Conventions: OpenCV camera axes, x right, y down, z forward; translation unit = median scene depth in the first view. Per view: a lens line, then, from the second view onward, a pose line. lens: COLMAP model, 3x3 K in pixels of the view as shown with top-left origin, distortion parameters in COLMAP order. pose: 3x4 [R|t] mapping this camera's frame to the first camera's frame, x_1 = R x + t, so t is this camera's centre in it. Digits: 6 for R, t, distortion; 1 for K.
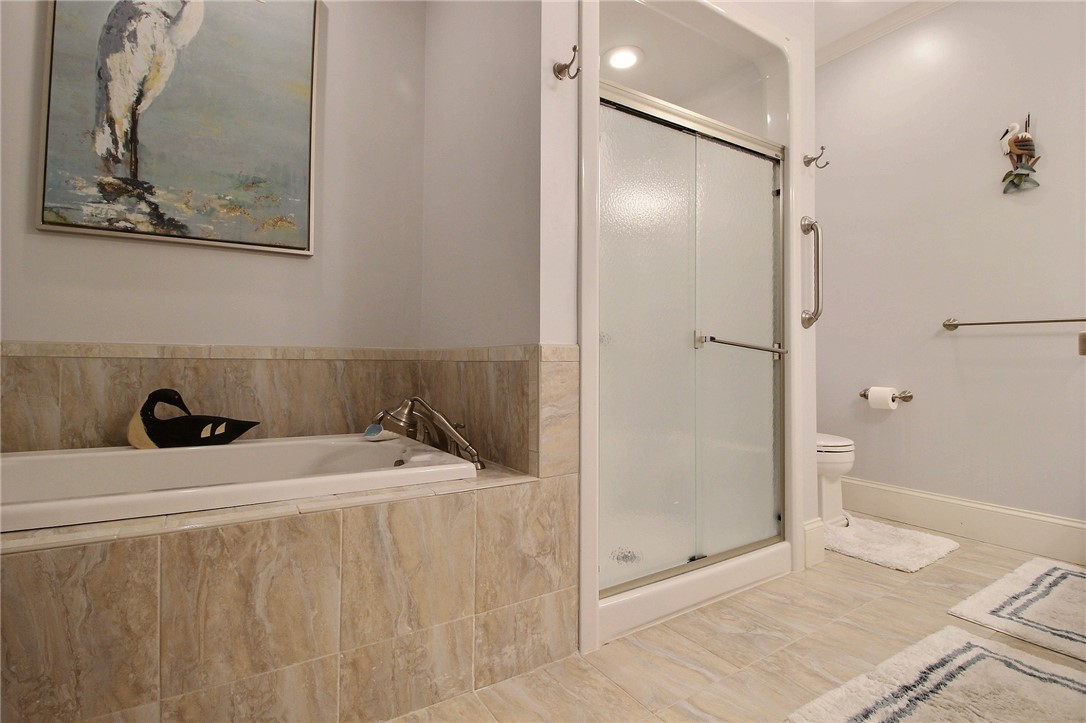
lens RADIAL K [[517.2, 0, 547.4], [0, 517.2, 358.0], [0, 0, 1]] dist [-0.023174, -0.001046]
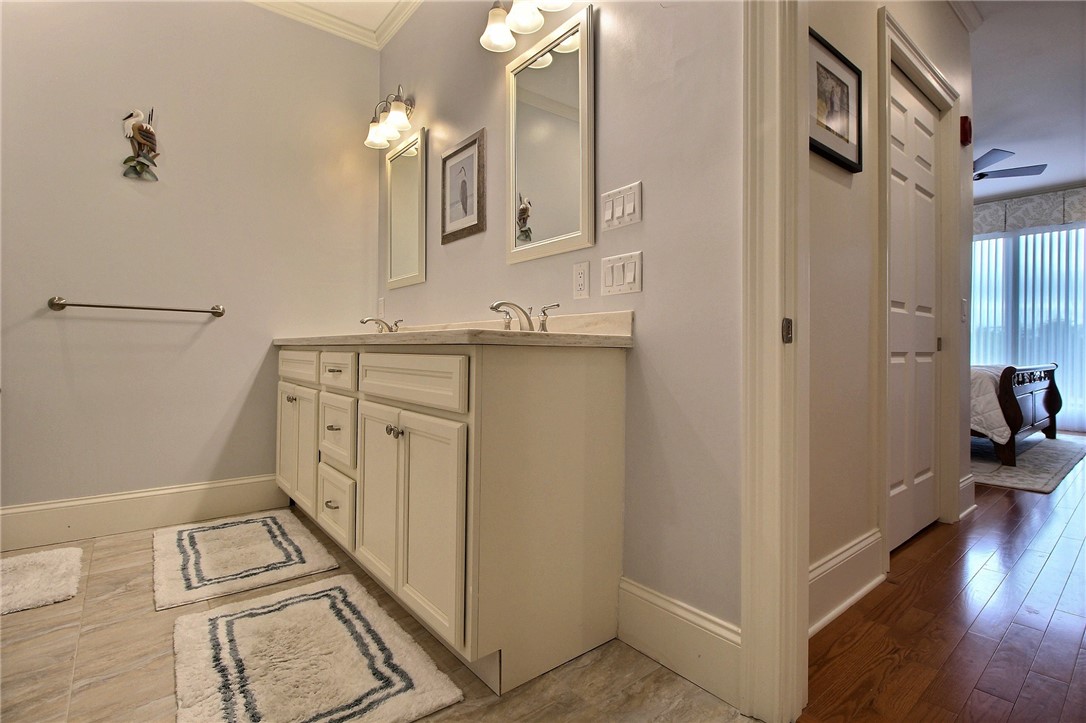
lens RADIAL K [[517.2, 0, 547.5], [0, 517.2, 354.2], [0, 0, 1]] dist [-0.023174, -0.001046]
pose [[-0.104374, -0.016372, 0.994403, -0.197351], [-0.007051, 0.999852, 0.015722, 0.001039], [-0.994513, -0.005371, -0.104474, 0.324090]]
